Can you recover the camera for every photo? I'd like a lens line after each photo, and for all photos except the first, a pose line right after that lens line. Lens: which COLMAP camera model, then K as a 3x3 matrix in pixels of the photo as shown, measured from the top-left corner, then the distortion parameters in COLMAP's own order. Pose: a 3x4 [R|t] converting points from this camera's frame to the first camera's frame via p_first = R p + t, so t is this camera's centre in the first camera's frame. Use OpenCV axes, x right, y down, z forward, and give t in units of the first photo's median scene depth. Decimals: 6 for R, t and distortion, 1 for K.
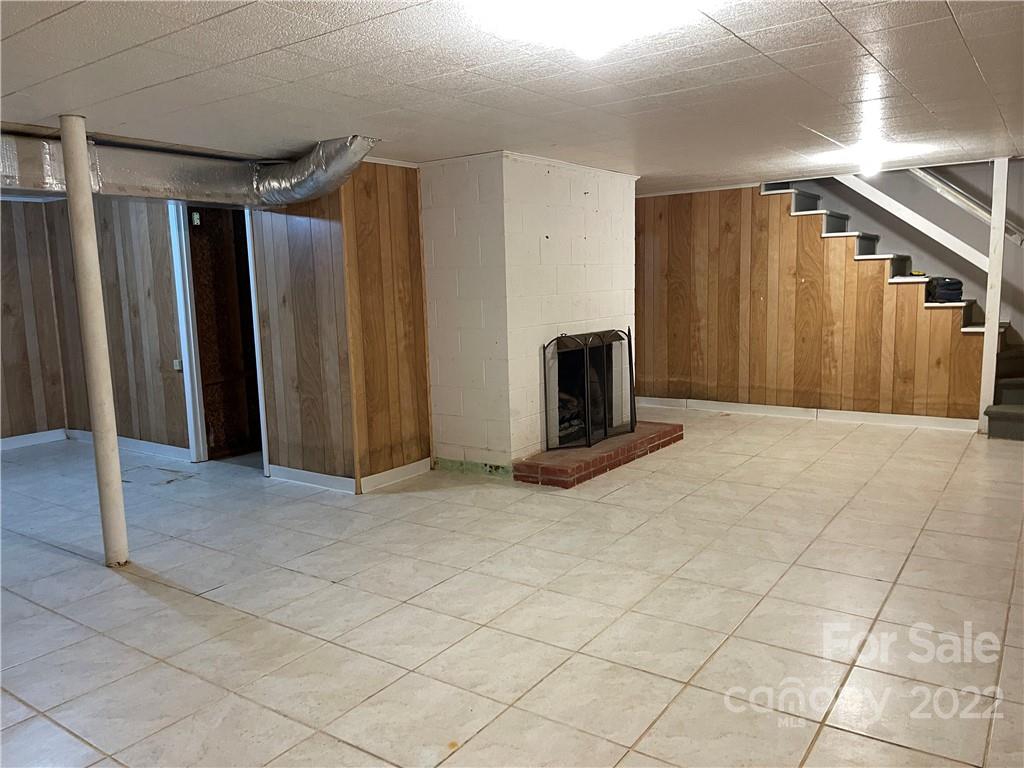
lens RADIAL K [[776.1, 0, 508.5], [0, 776.1, 381.4], [0, 0, 1]] dist [0.011394, -0.030829]
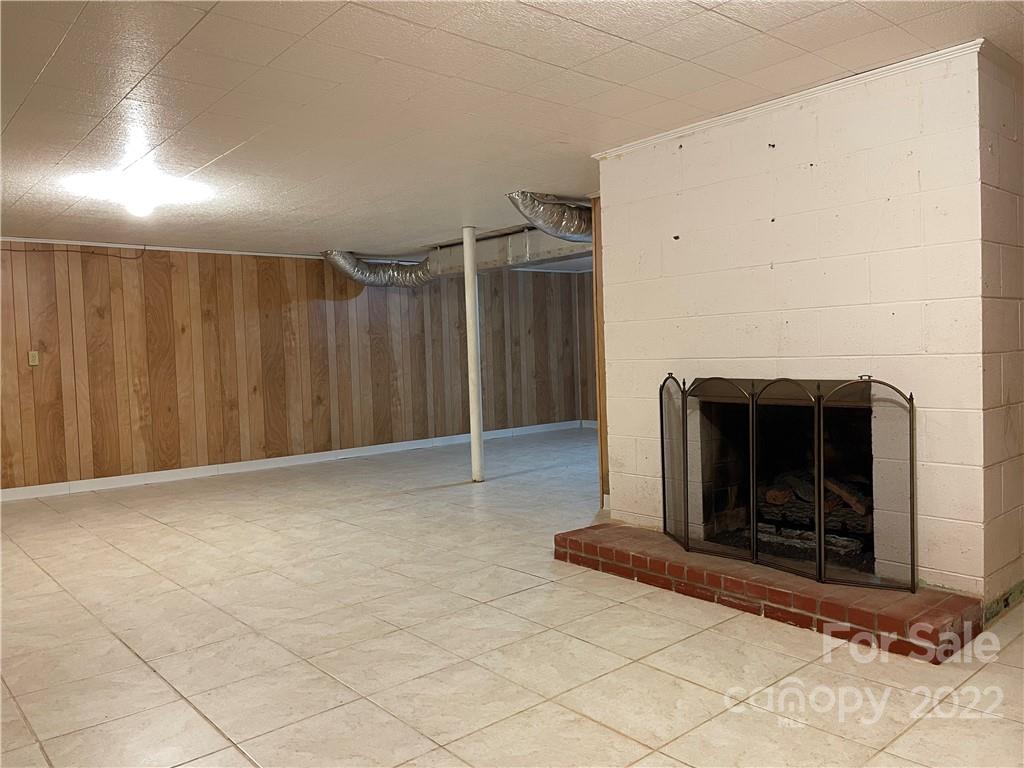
lens RADIAL K [[776.1, 0, 508.2], [0, 776.1, 388.6], [0, 0, 1]] dist [0.011394, -0.030829]
pose [[-0.242140, 0.075217, -0.967321, 0.904548], [-0.092072, 0.990710, 0.100083, -0.120929], [0.965863, 0.113297, -0.232965, 1.178034]]
